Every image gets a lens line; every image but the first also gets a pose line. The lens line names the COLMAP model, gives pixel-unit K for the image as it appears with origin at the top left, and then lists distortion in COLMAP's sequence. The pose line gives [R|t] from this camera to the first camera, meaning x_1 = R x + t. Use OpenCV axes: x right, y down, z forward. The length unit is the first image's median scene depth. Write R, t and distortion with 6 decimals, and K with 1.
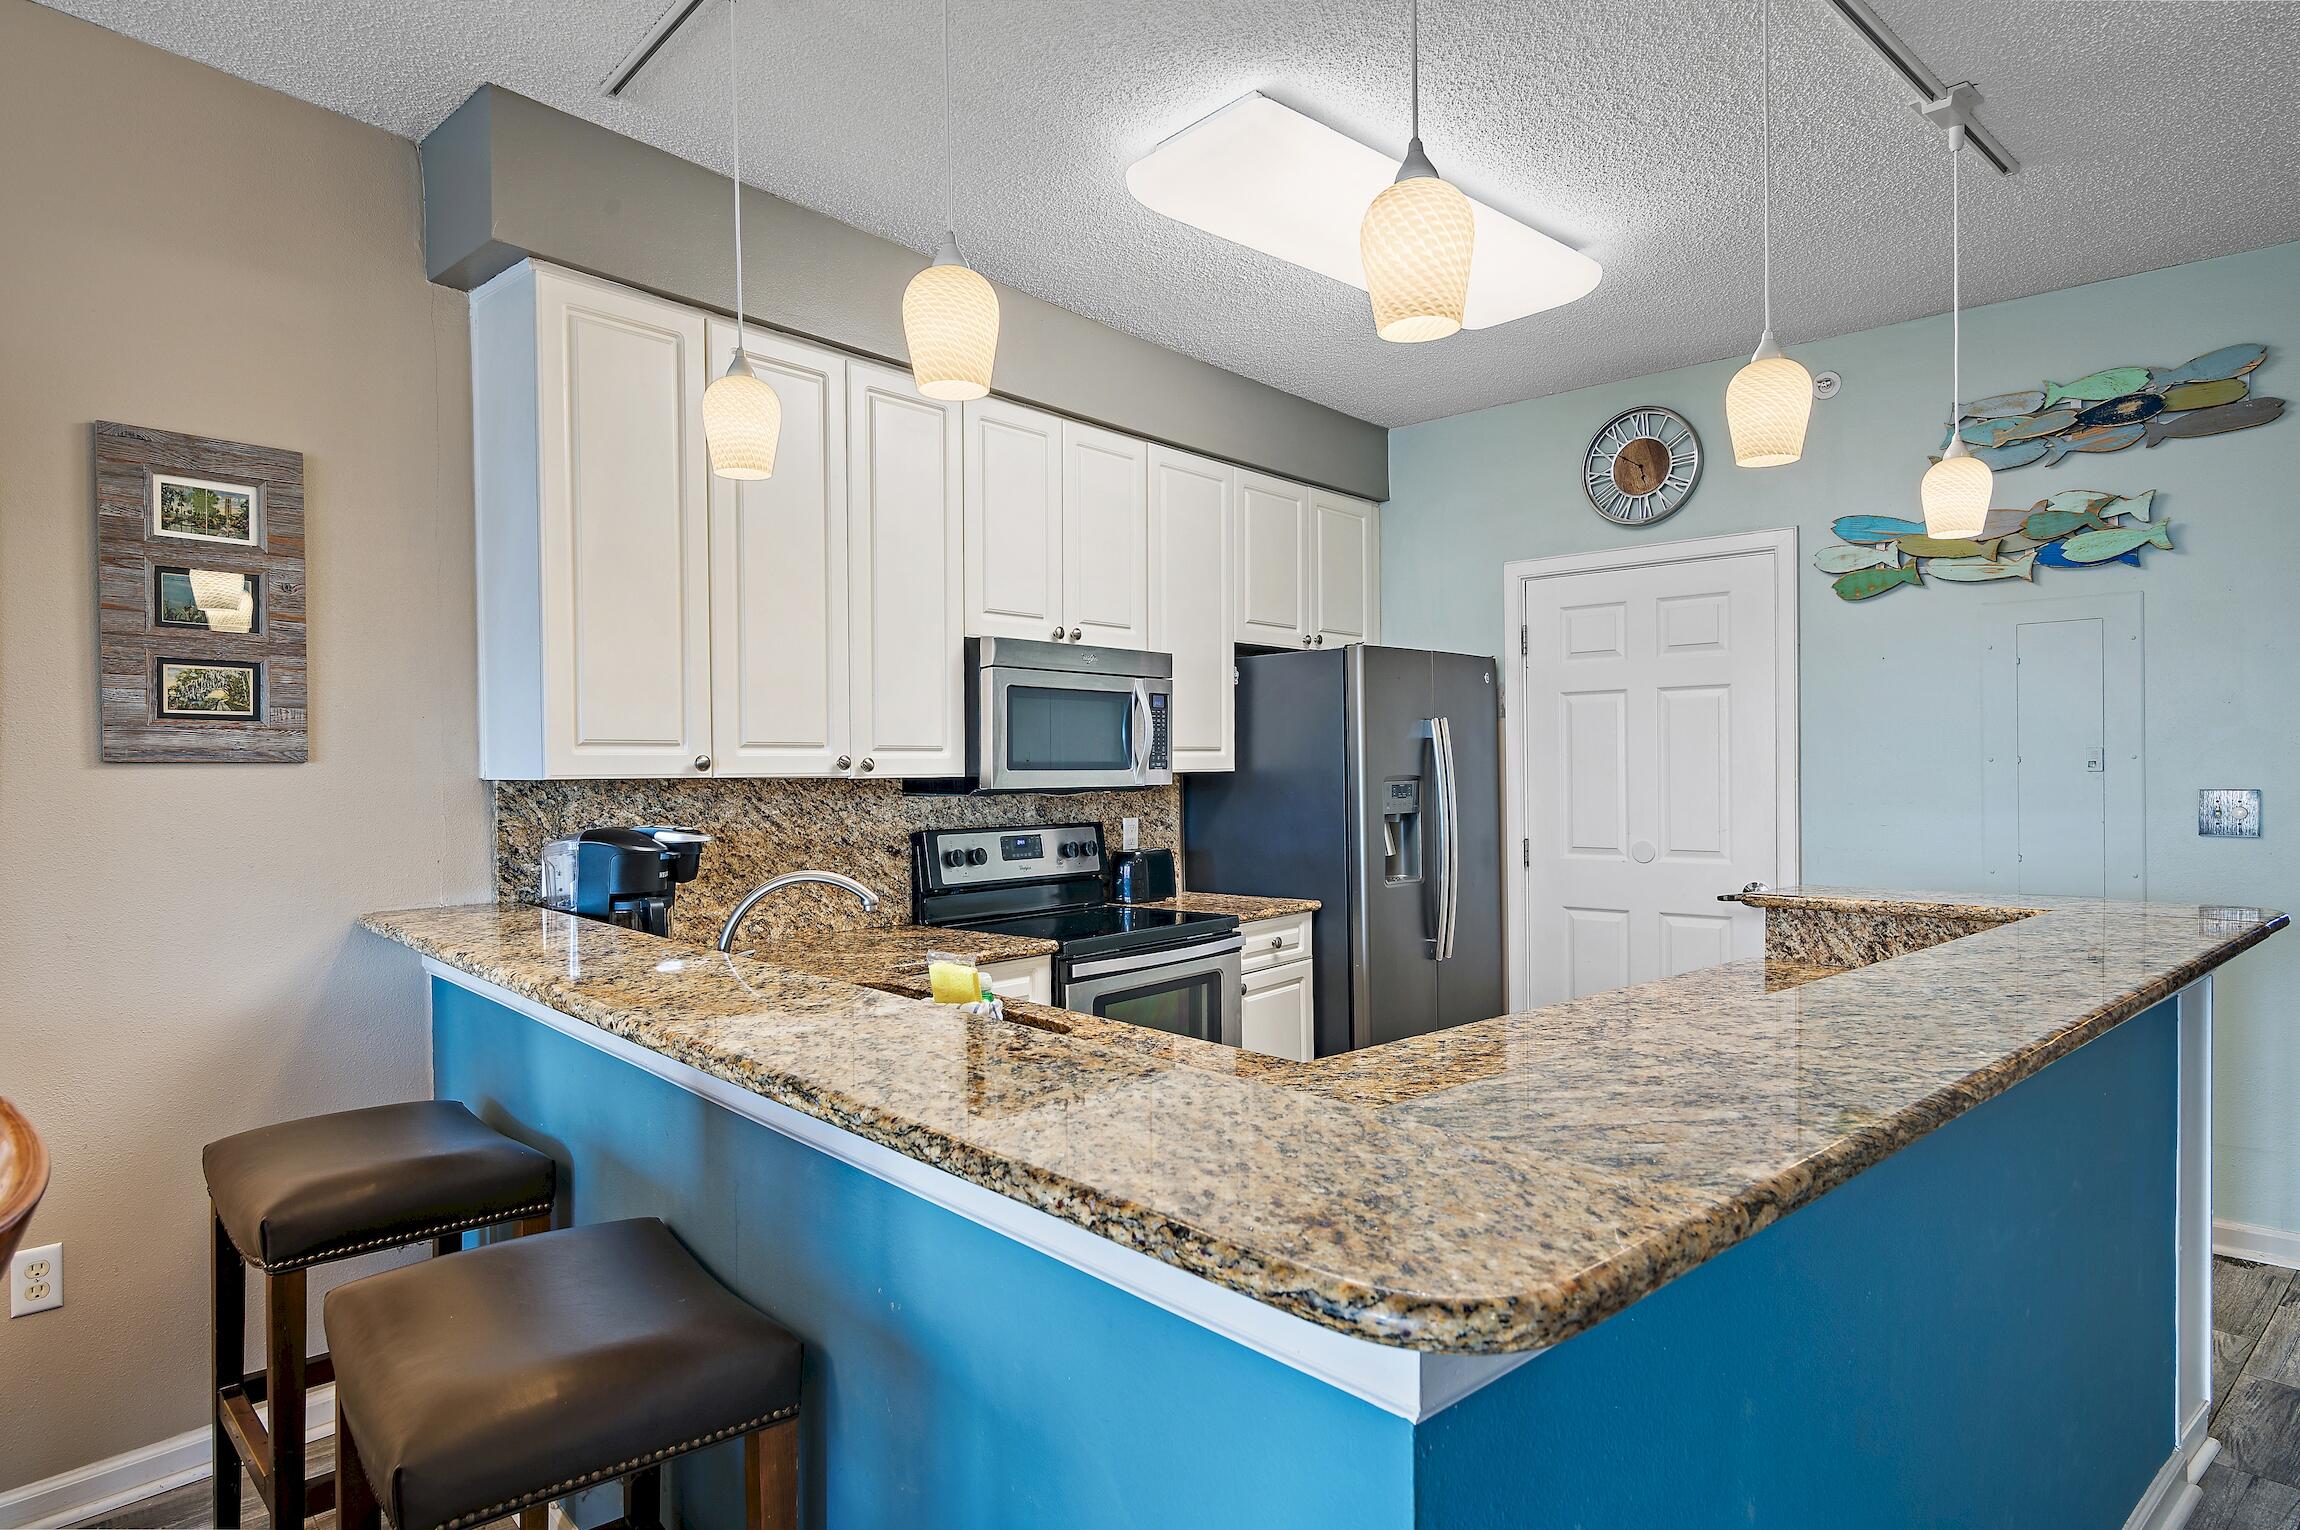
lens RADIAL K [[1283.3, 0, 1161.1], [0, 1283.3, 787.5], [0, 0, 1]] dist [0.007485, -0.005260]
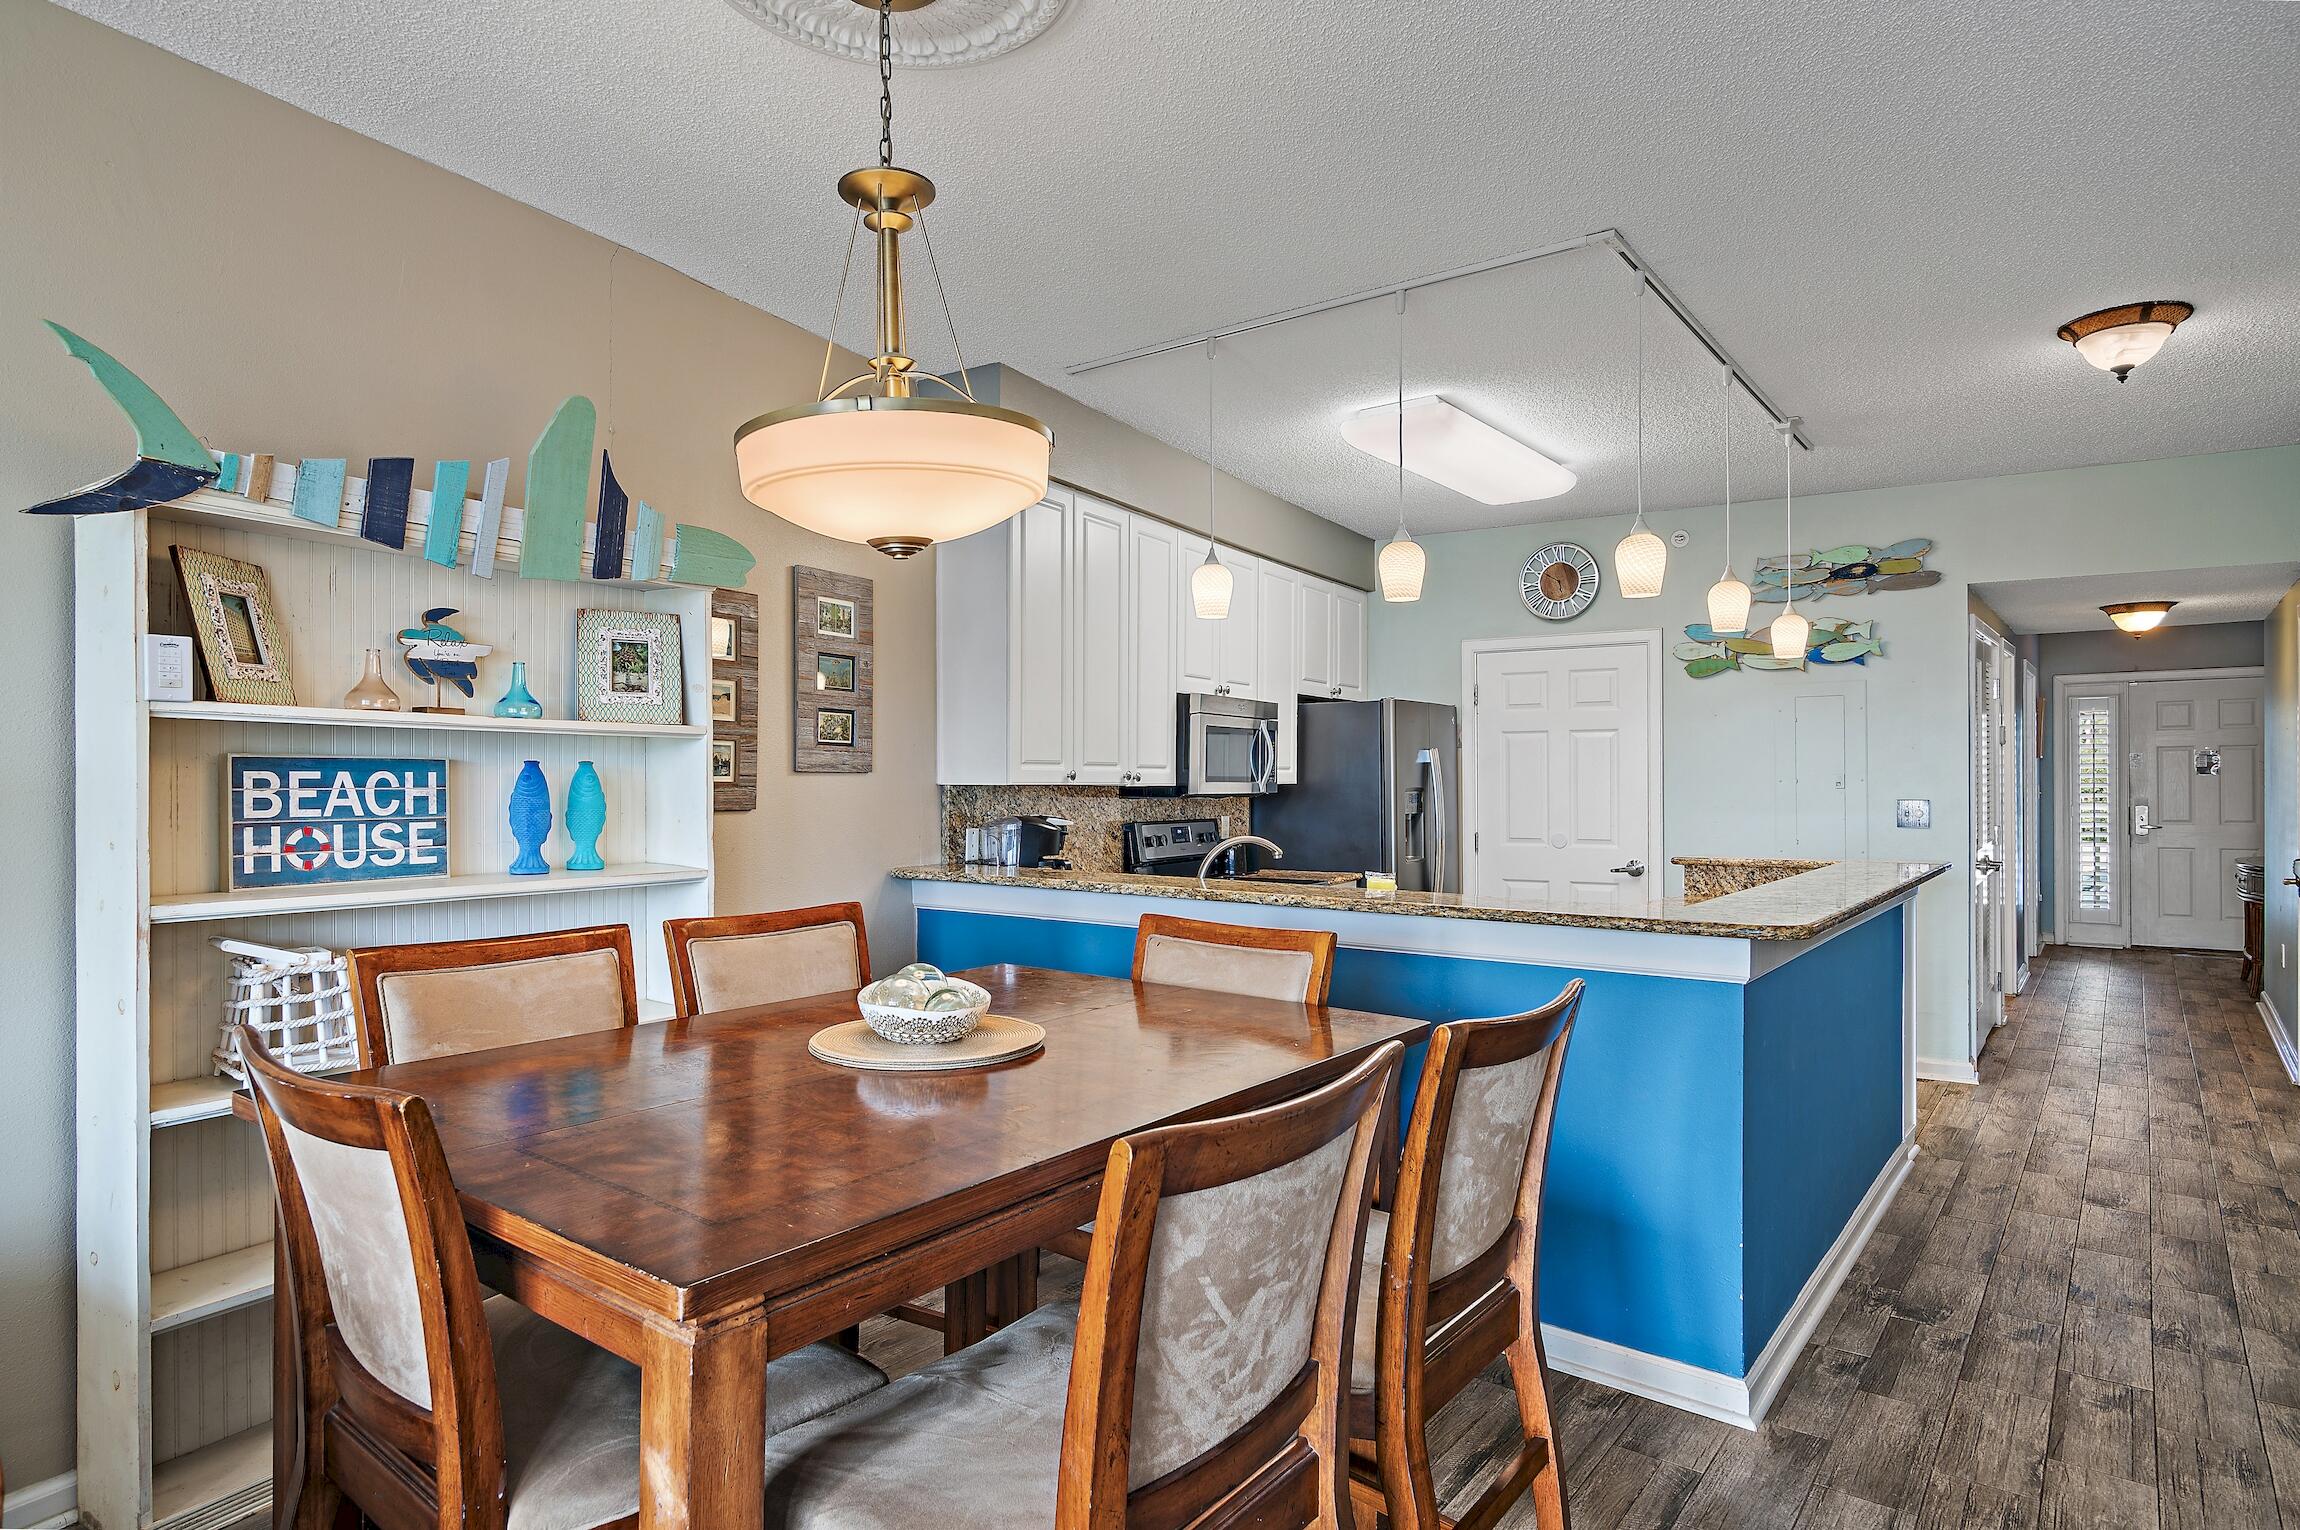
lens RADIAL K [[1283.3, 0, 1160.4], [0, 1283.3, 777.2], [0, 0, 1]] dist [0.007485, -0.005260]
pose [[0.982257, 0.009514, 0.187299, -0.433384], [-0.005890, 0.999785, -0.019900, 0.011047], [-0.187448, 0.018443, 0.982101, -0.448794]]
